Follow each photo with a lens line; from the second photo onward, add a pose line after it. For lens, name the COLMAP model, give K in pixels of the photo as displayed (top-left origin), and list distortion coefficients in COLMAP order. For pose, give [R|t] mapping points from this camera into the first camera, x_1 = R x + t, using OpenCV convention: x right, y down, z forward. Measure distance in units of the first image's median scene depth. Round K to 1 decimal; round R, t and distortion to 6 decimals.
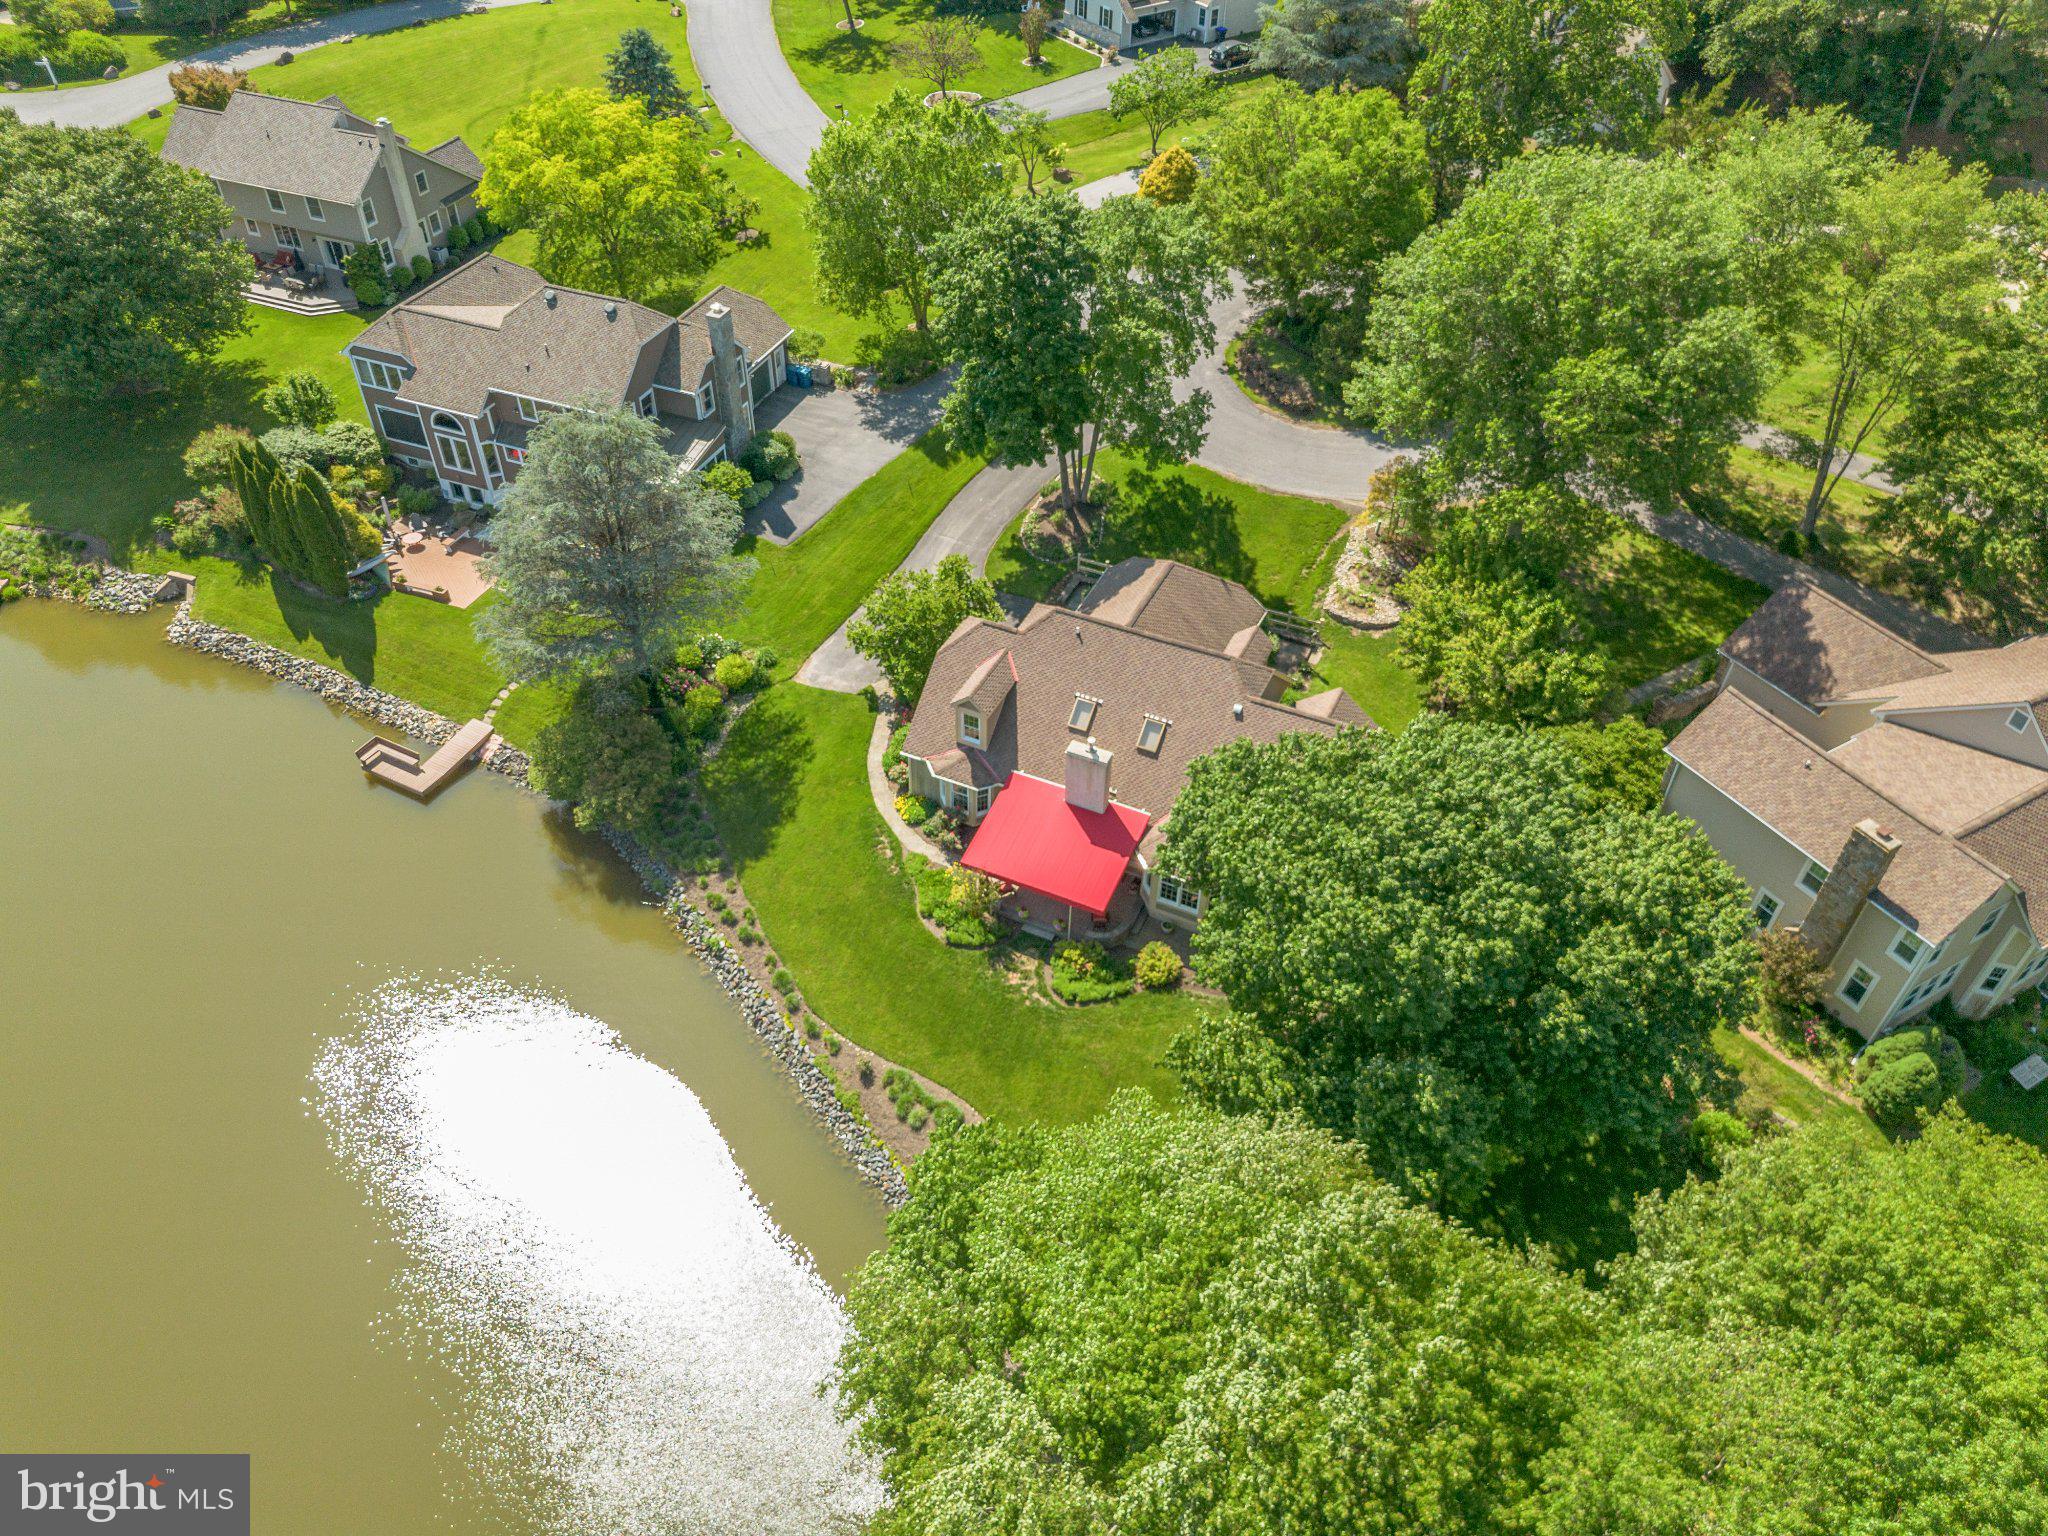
lens RADIAL K [[1462.8, 0, 1012.2], [0, 1462.8, 768.1], [0, 0, 1]] dist [0.049581, -0.038015]
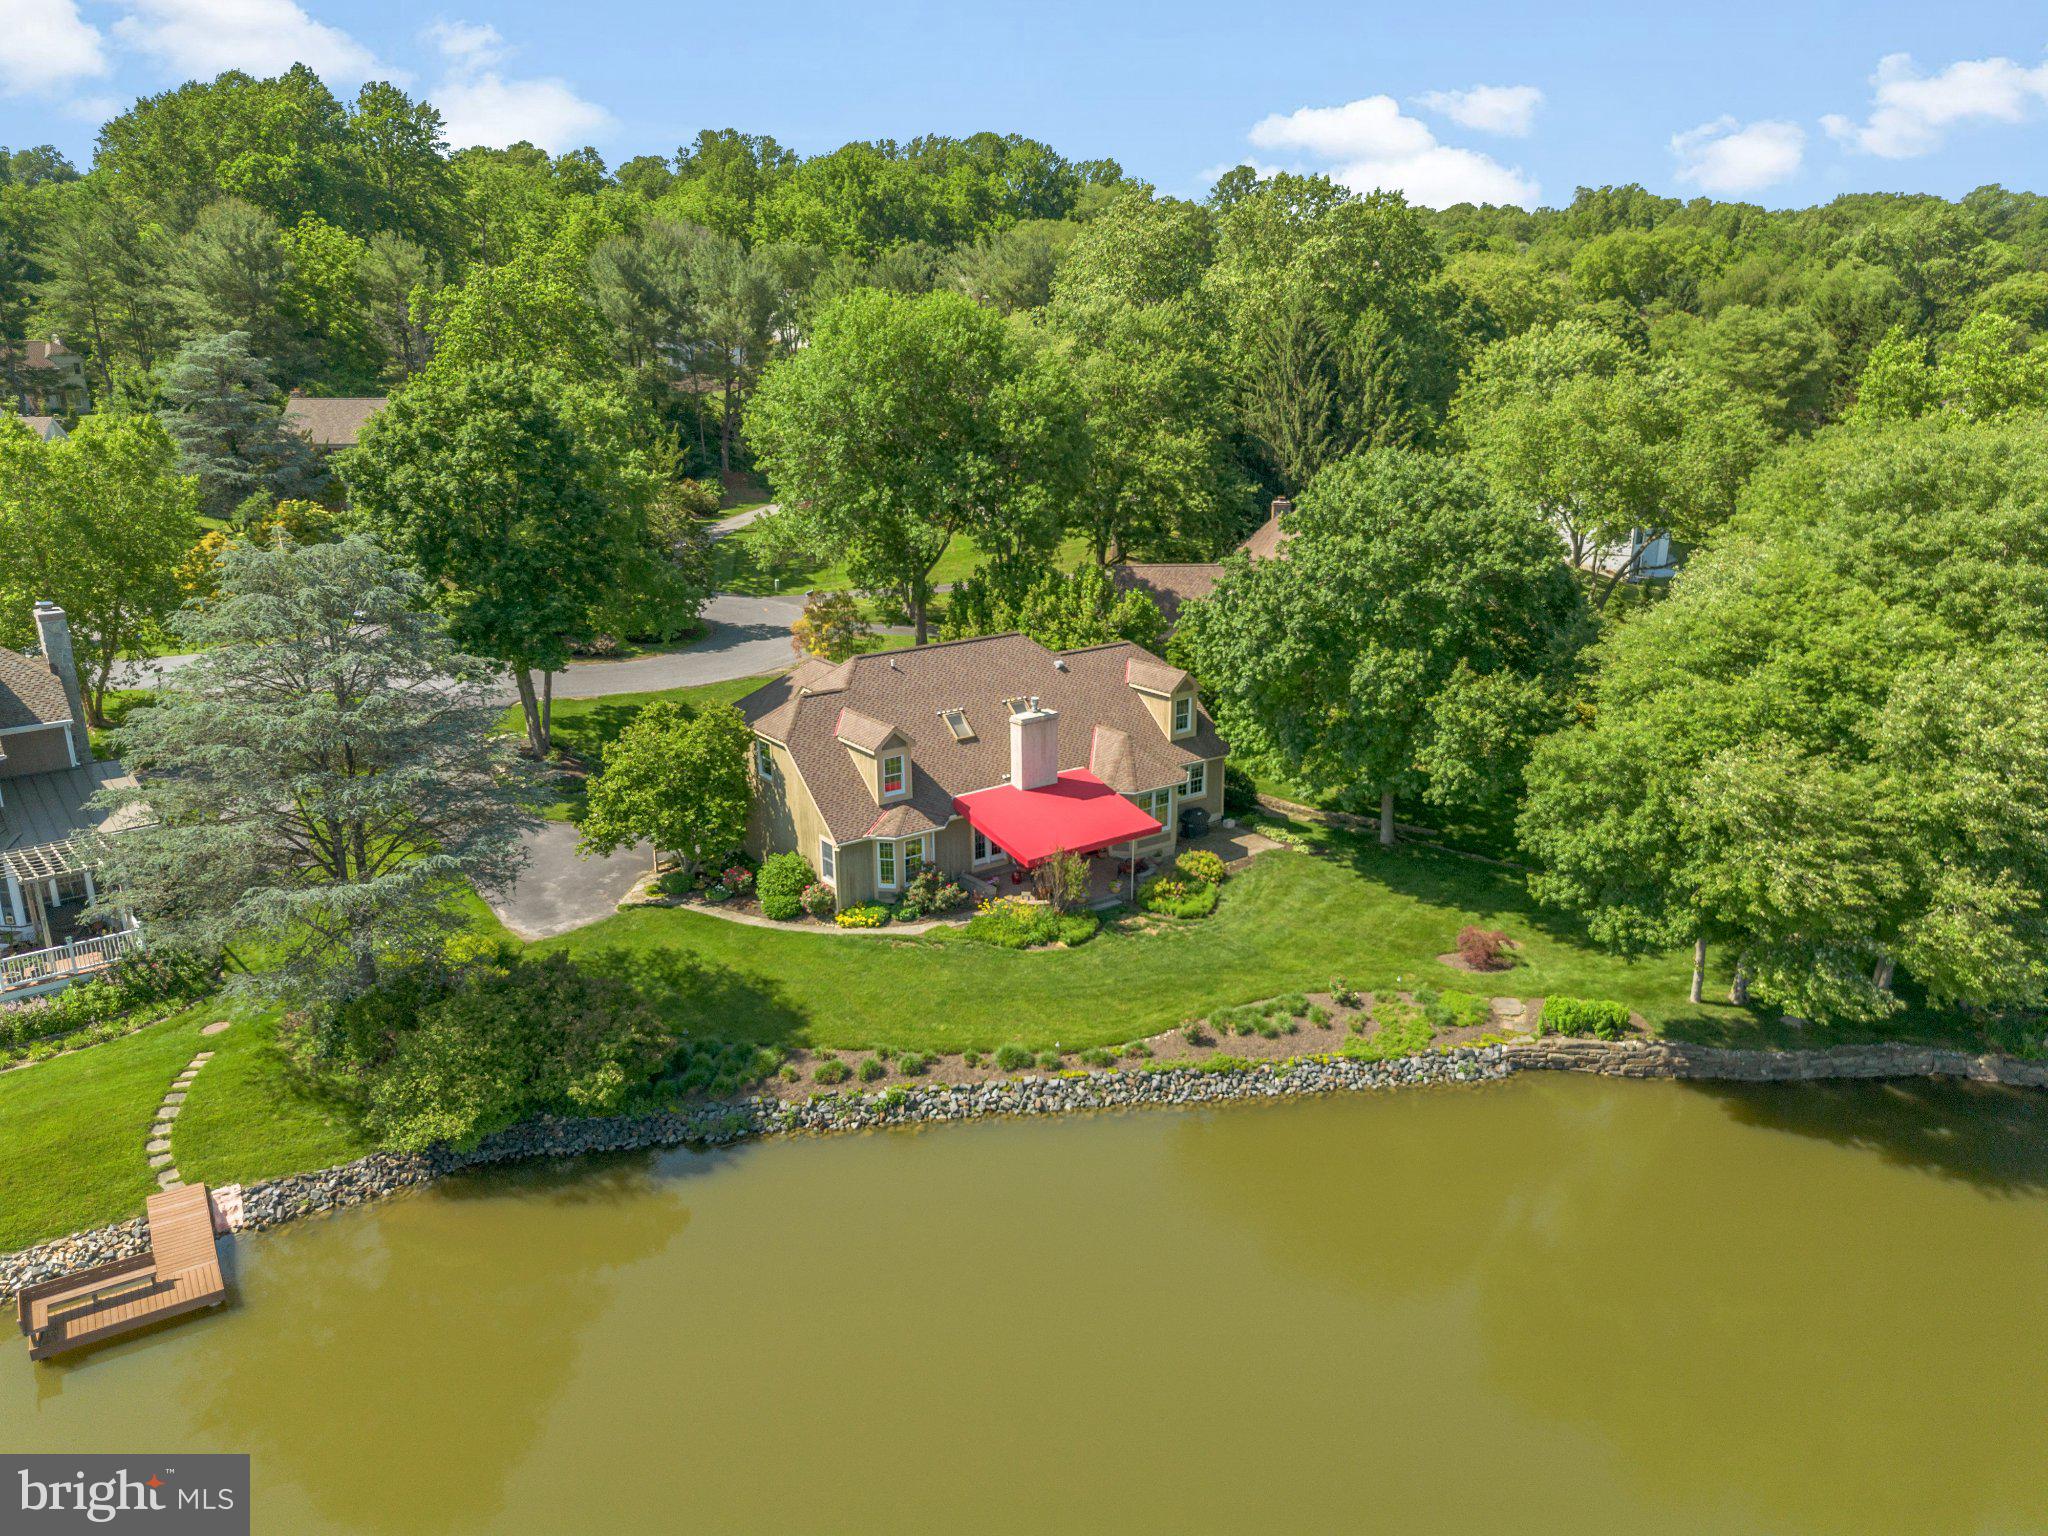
lens RADIAL K [[1462.8, 0, 1026.5], [0, 1462.8, 765.8], [0, 0, 1]] dist [0.049581, -0.038015]
pose [[0.481284, -0.265041, 0.835535, -0.644493], [0.597400, 0.796719, -0.091385, 0.085073], [-0.641466, 0.543131, 0.541784, 0.435875]]
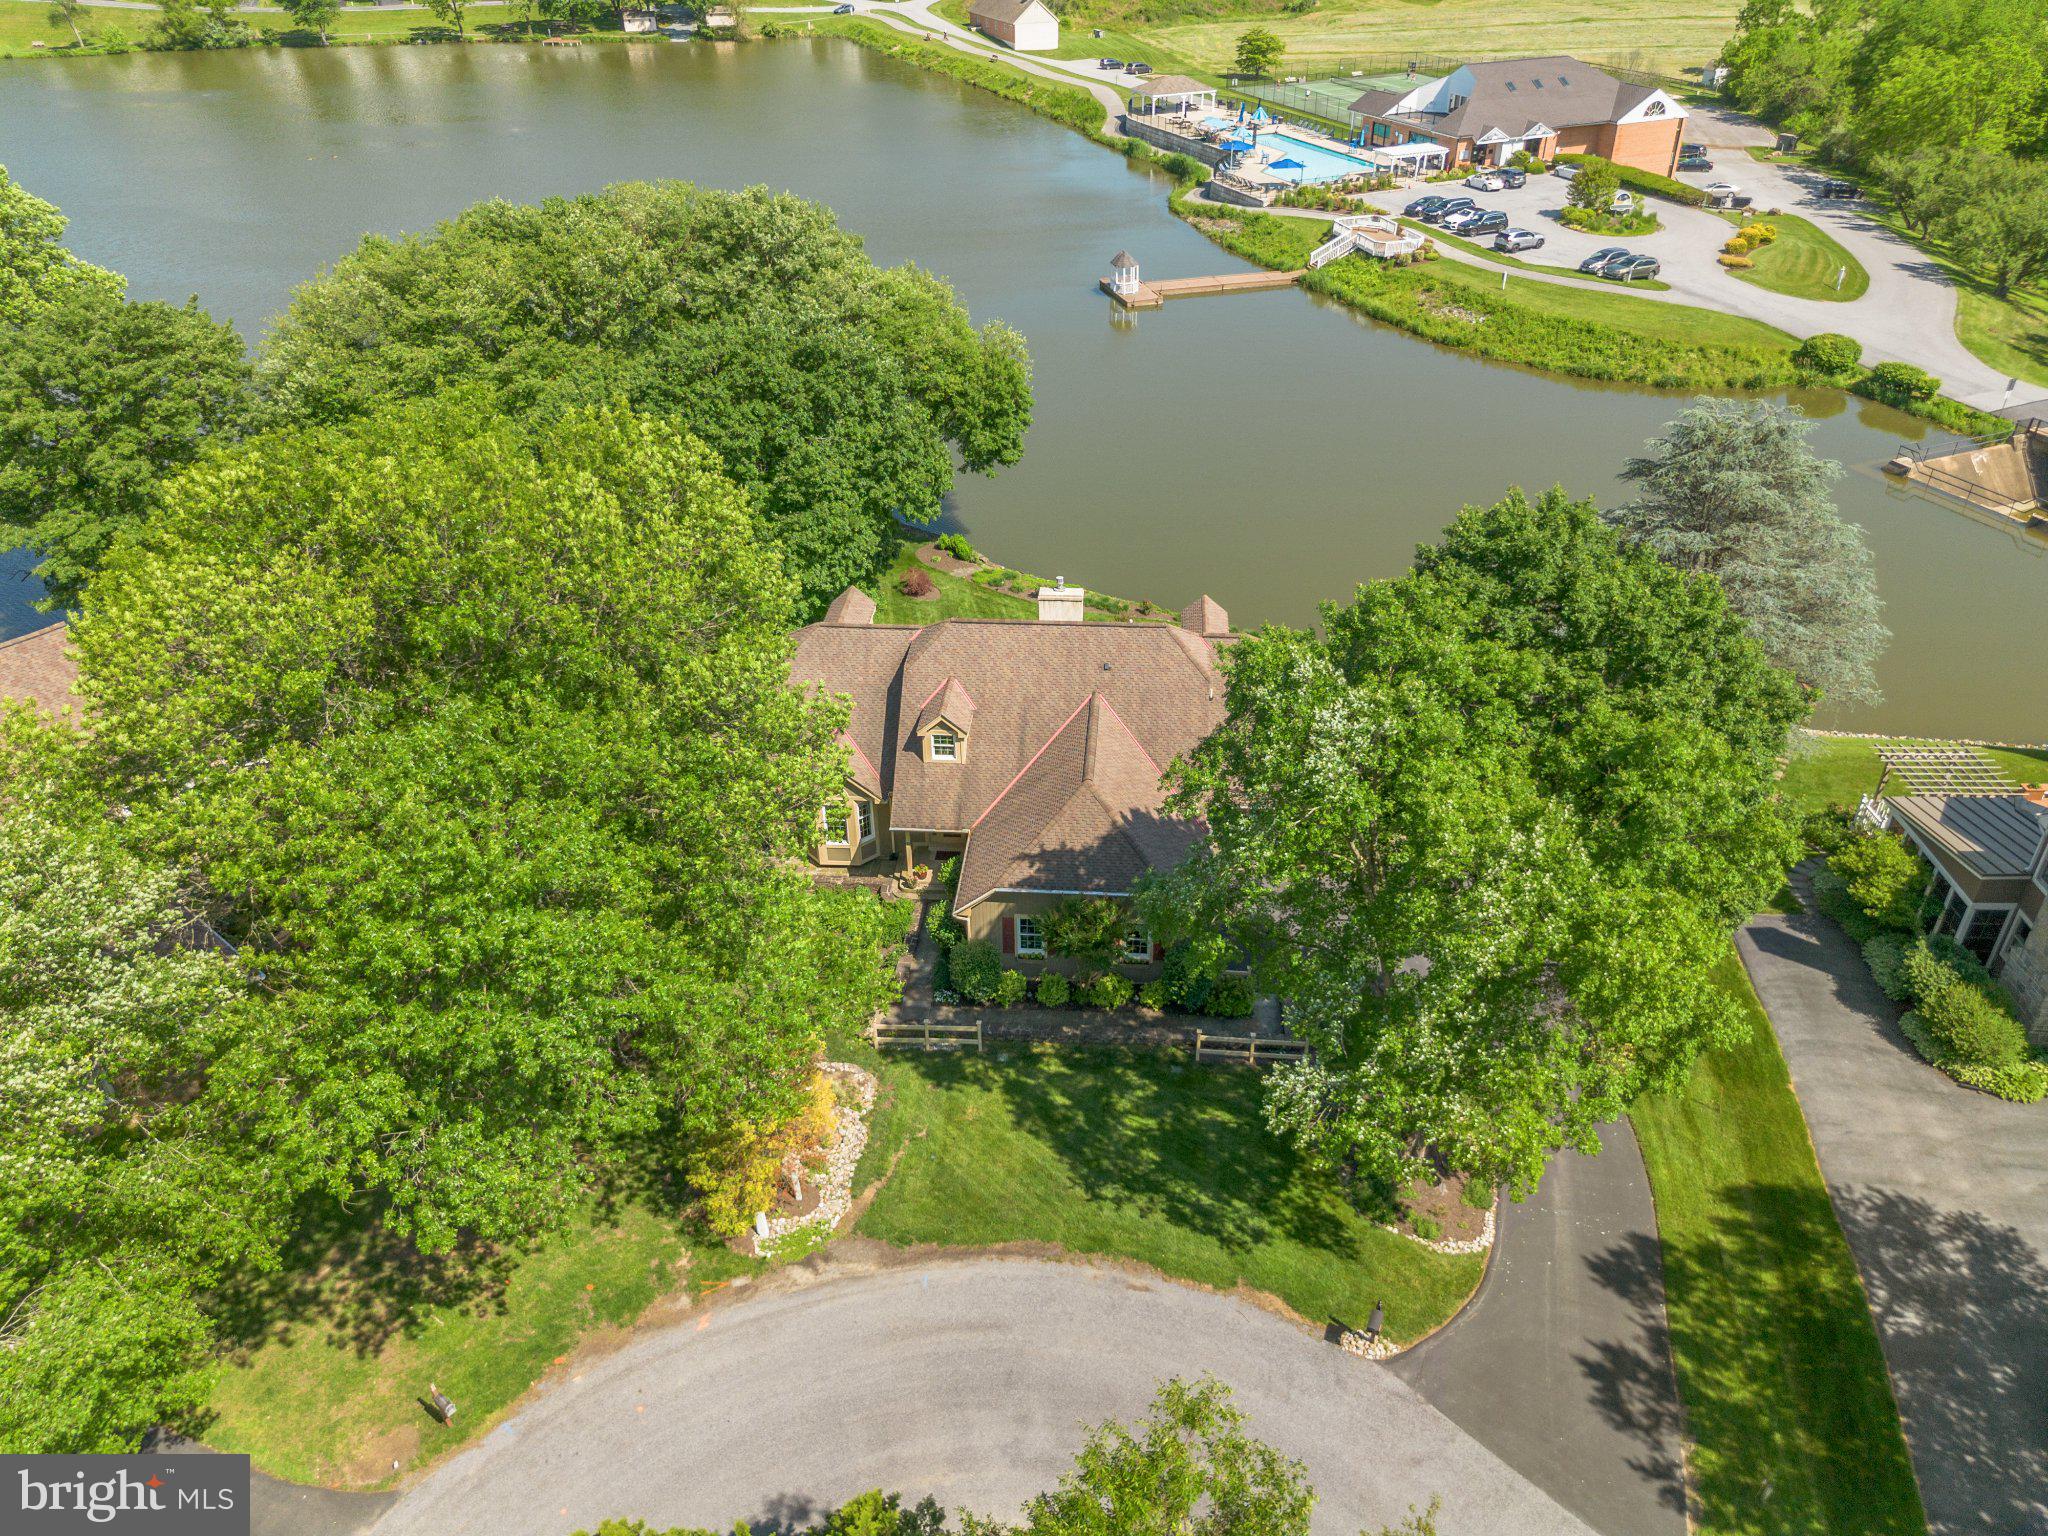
lens RADIAL K [[1462.8, 0, 1033.5], [0, 1462.8, 774.1], [0, 0, 1]] dist [0.049581, -0.038015]
pose [[-0.936581, 0.189056, -0.295082, 0.337912], [-0.233835, 0.290035, 0.928009, -0.777776], [0.261030, 0.938156, -0.227433, 1.155106]]
